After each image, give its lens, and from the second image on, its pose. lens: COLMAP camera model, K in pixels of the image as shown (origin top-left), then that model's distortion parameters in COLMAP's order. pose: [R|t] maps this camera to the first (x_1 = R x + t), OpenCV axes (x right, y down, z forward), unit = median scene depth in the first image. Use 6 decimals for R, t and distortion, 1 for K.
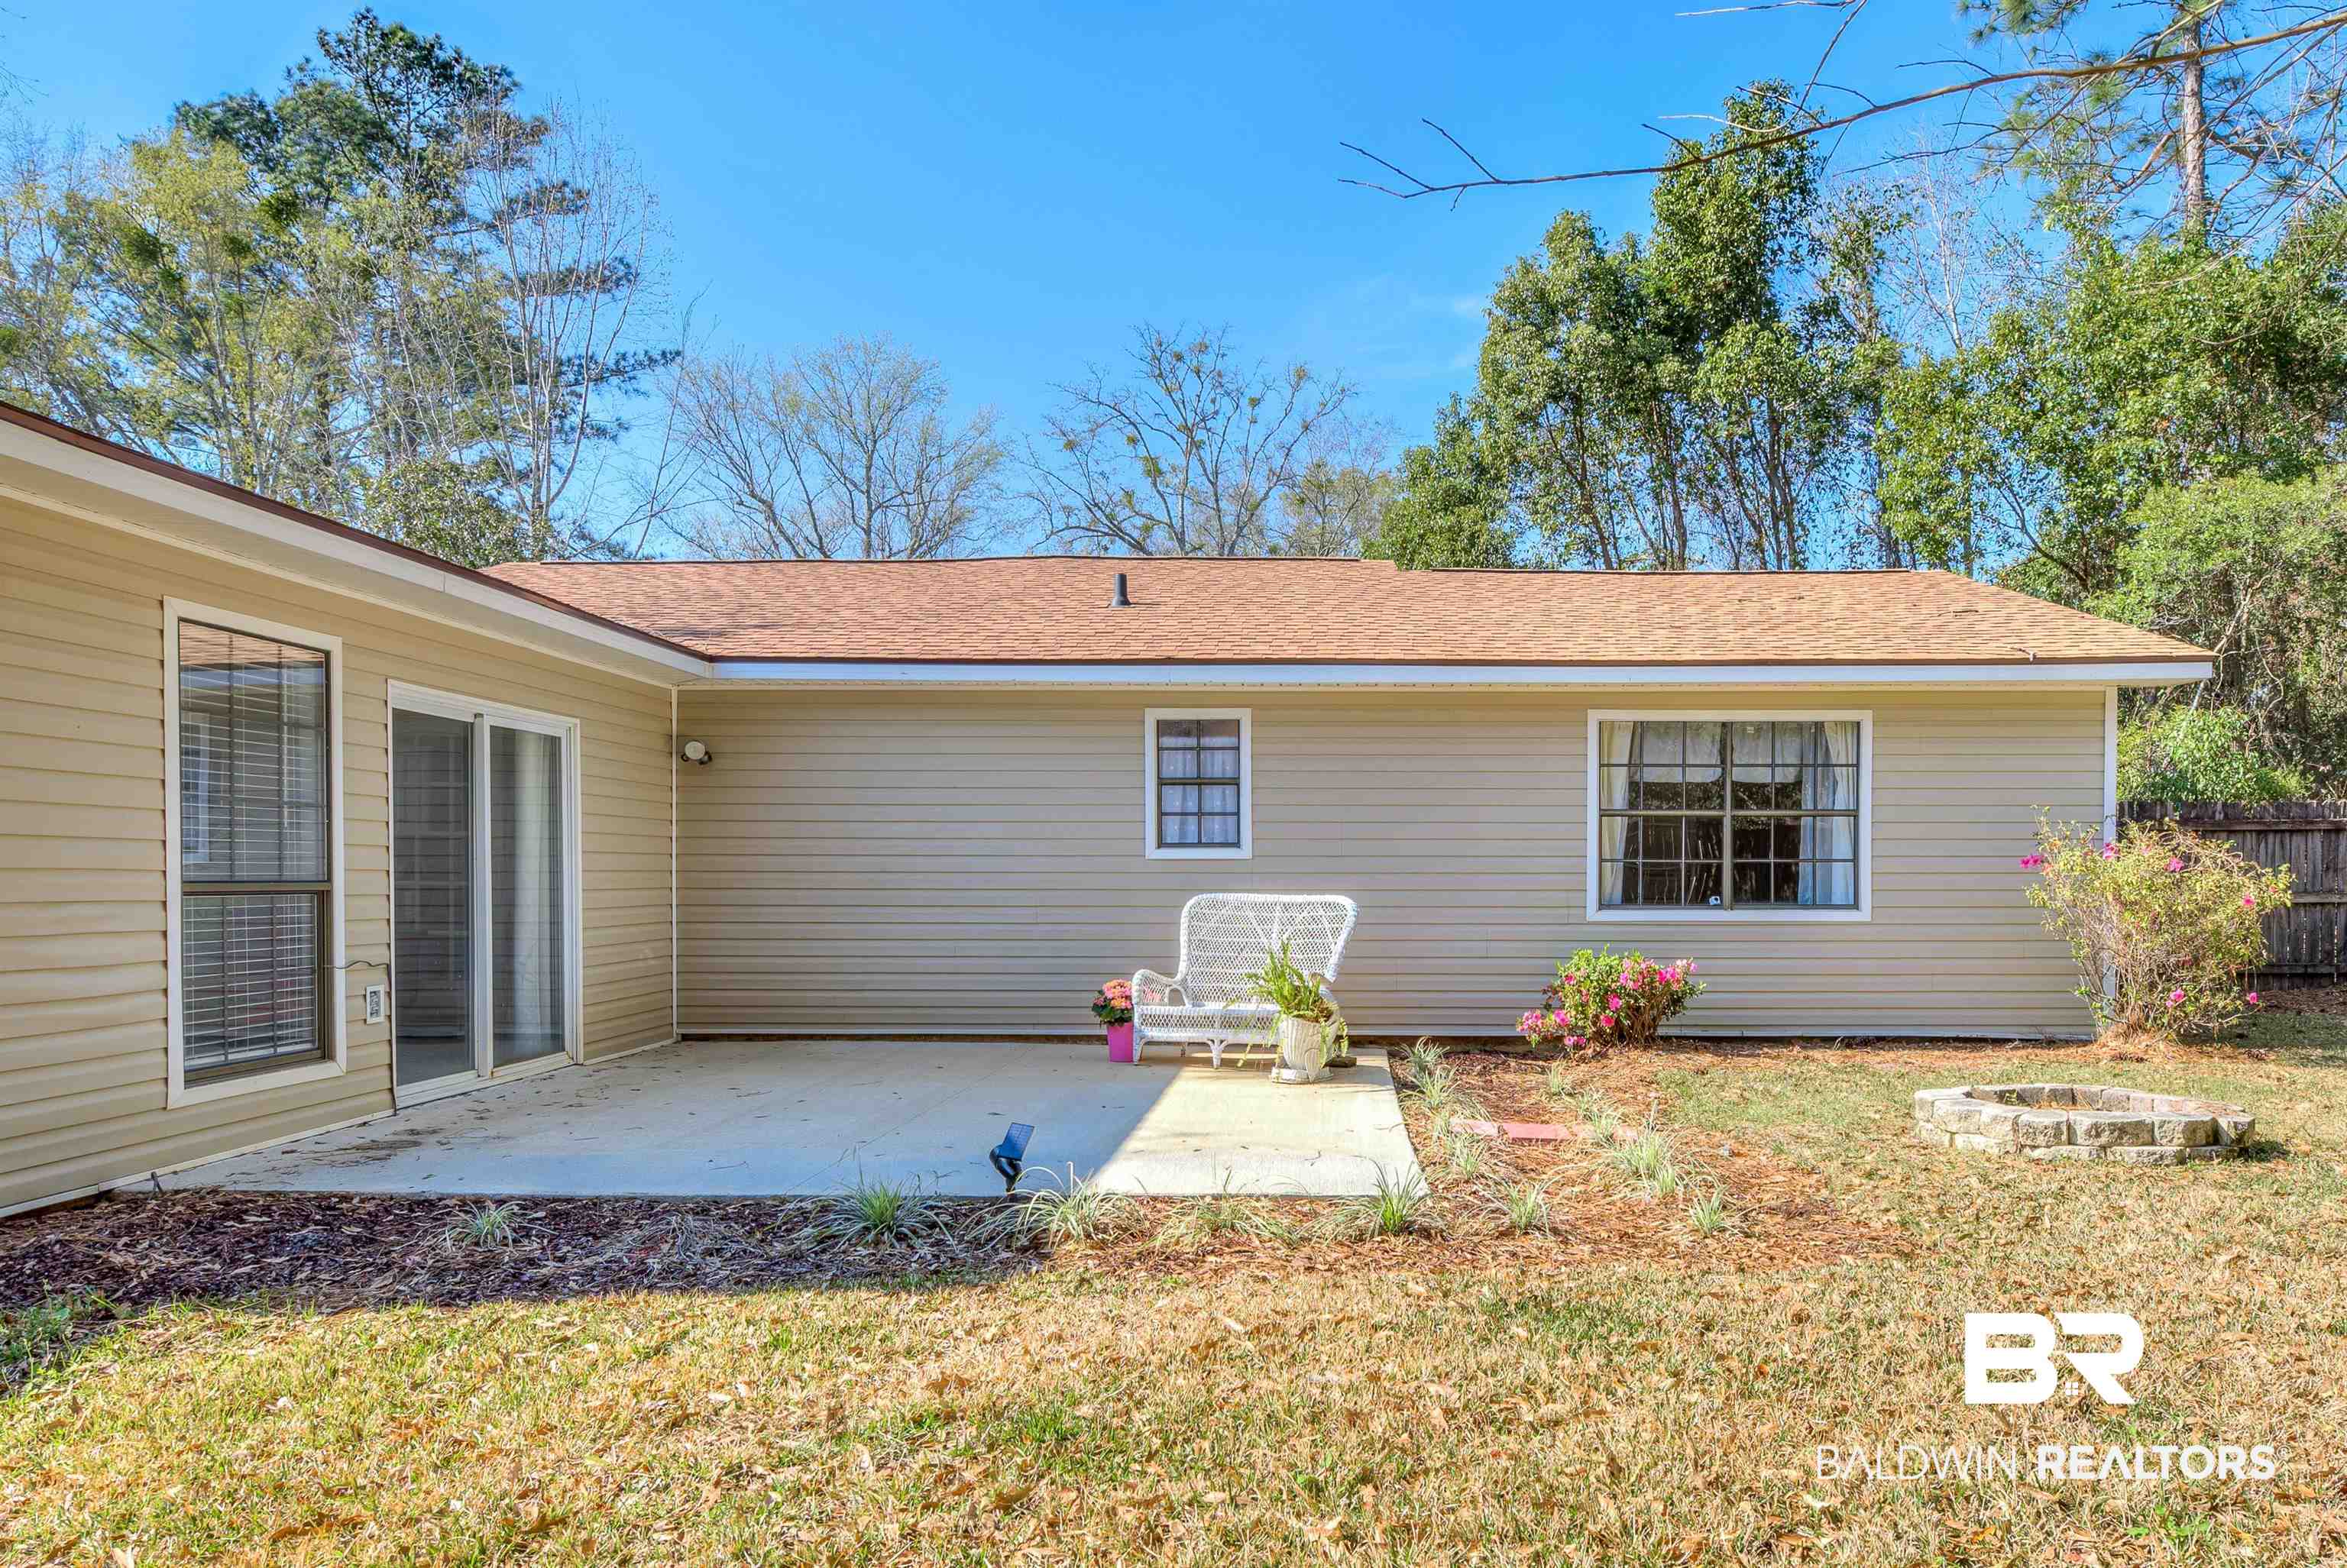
lens RADIAL K [[1440.9, 0, 1176.3], [0, 1440.9, 858.7], [0, 0, 1]] dist [-0.000575, -0.000180]
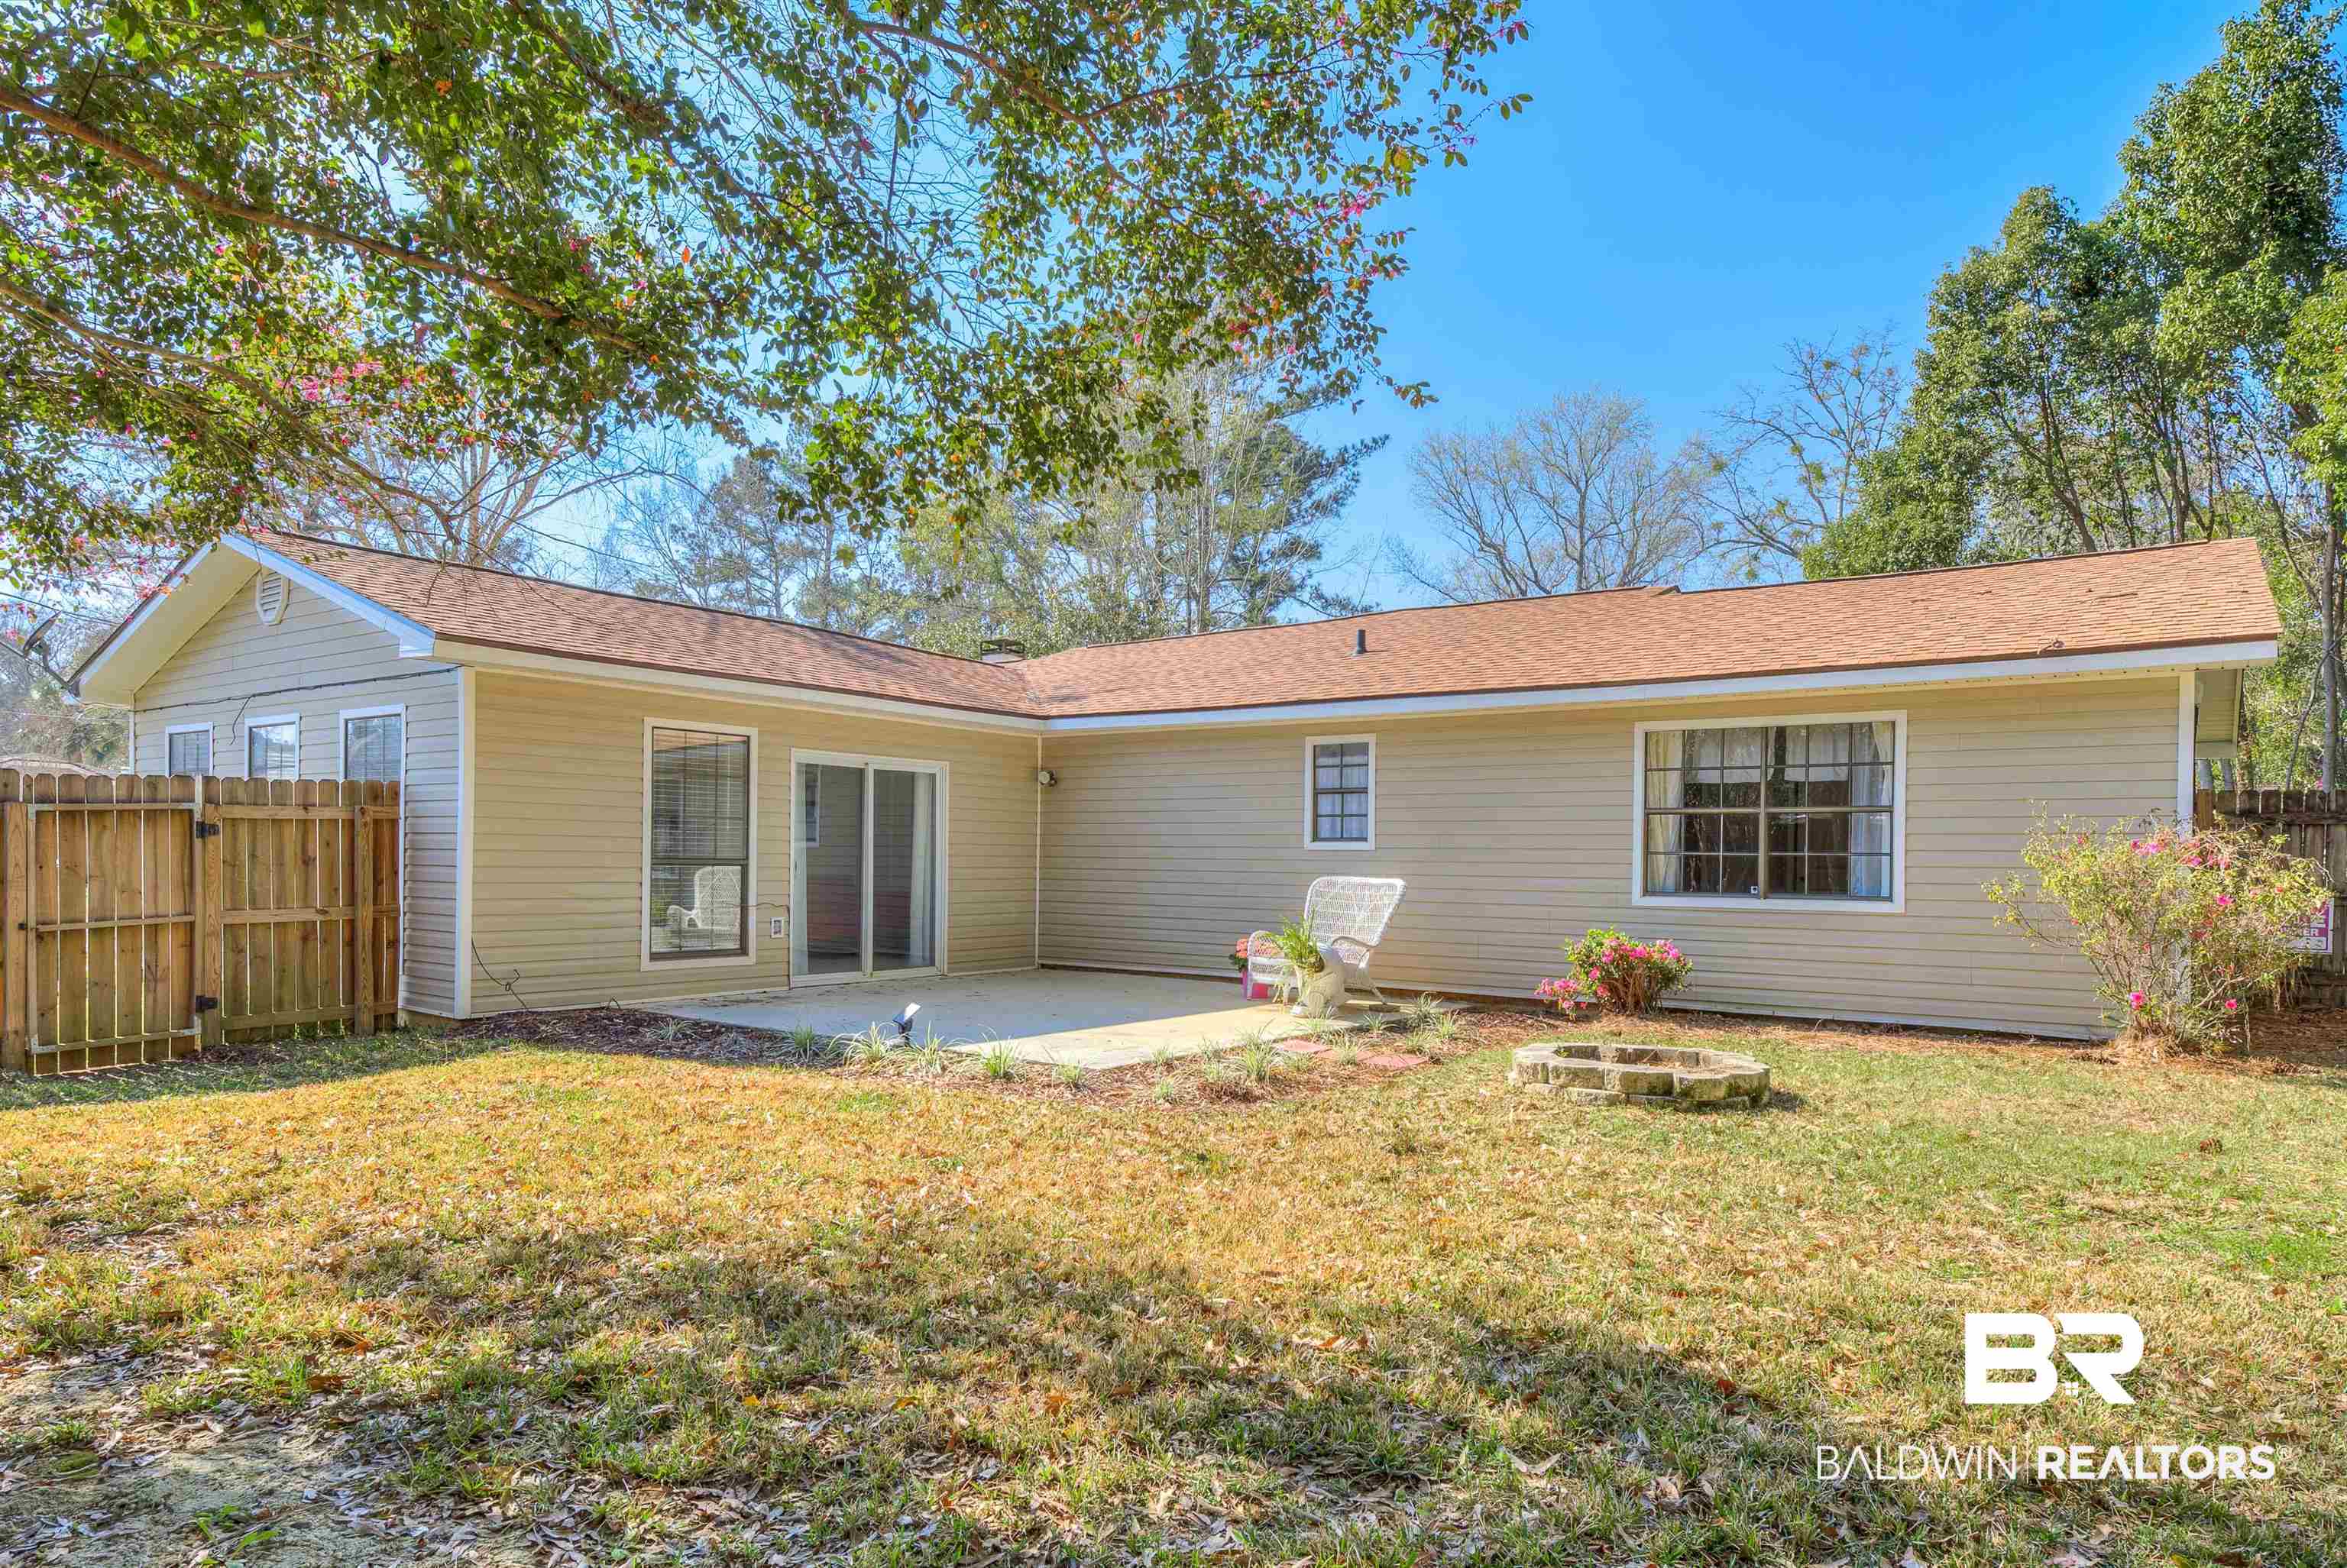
lens RADIAL K [[1276.7, 0, 1172.3], [0, 1276.7, 797.5], [0, 0, 1]] dist [-0.000744, -0.001155]
pose [[0.838142, -0.017531, -0.545170, 0.524604], [-0.005176, 0.999183, -0.040088, -0.000242], [0.545427, 0.036421, 0.837366, -0.056468]]
